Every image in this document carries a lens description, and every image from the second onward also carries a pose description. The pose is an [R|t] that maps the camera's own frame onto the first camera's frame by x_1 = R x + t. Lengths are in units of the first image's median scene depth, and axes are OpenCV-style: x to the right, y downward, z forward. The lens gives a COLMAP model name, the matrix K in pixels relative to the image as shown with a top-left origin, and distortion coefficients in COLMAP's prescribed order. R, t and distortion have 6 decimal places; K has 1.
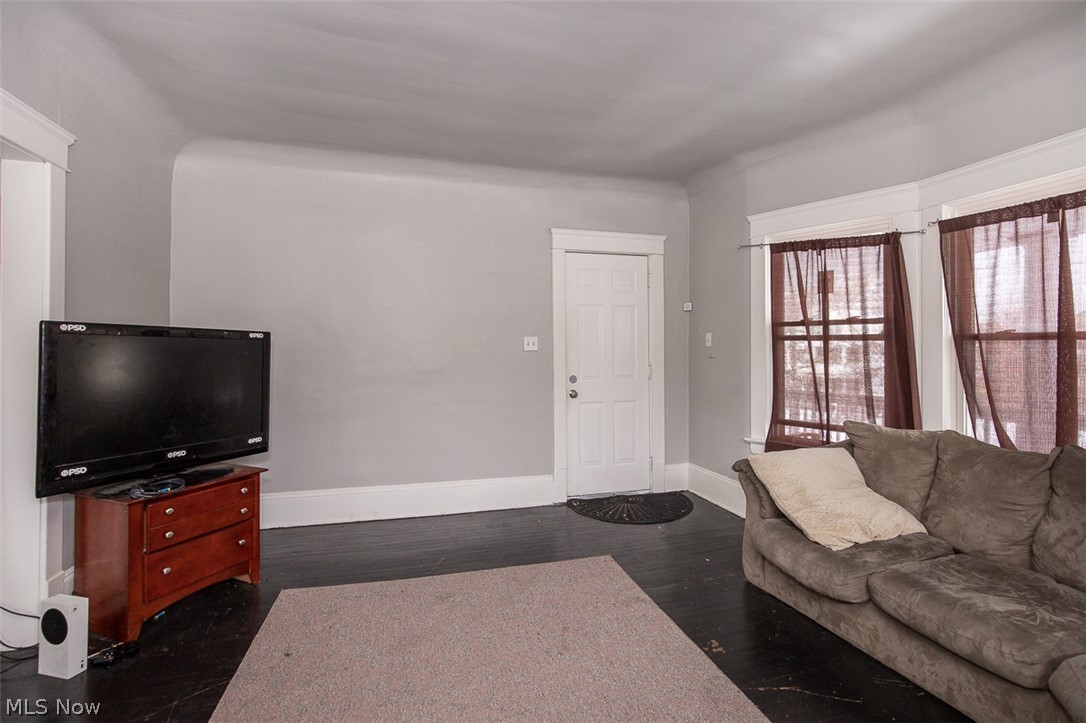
lens RADIAL K [[512.1, 0, 533.1], [0, 512.1, 342.0], [0, 0, 1]] dist [-0.005859, -0.000871]
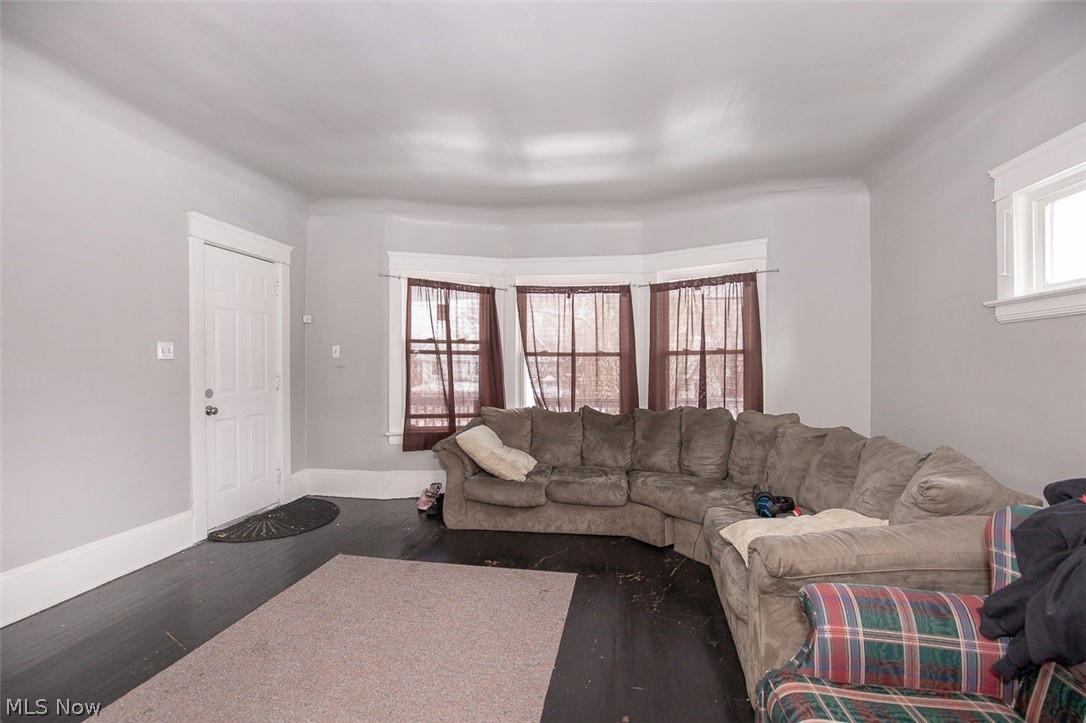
lens RADIAL K [[512.1, 0, 542.2], [0, 512.1, 362.2], [0, 0, 1]] dist [-0.005859, -0.000871]
pose [[0.402009, 0.005999, 0.915616, -0.572529], [-0.016756, 0.999859, 0.000806, 0.012484], [-0.915482, -0.015666, 0.402053, 0.178850]]
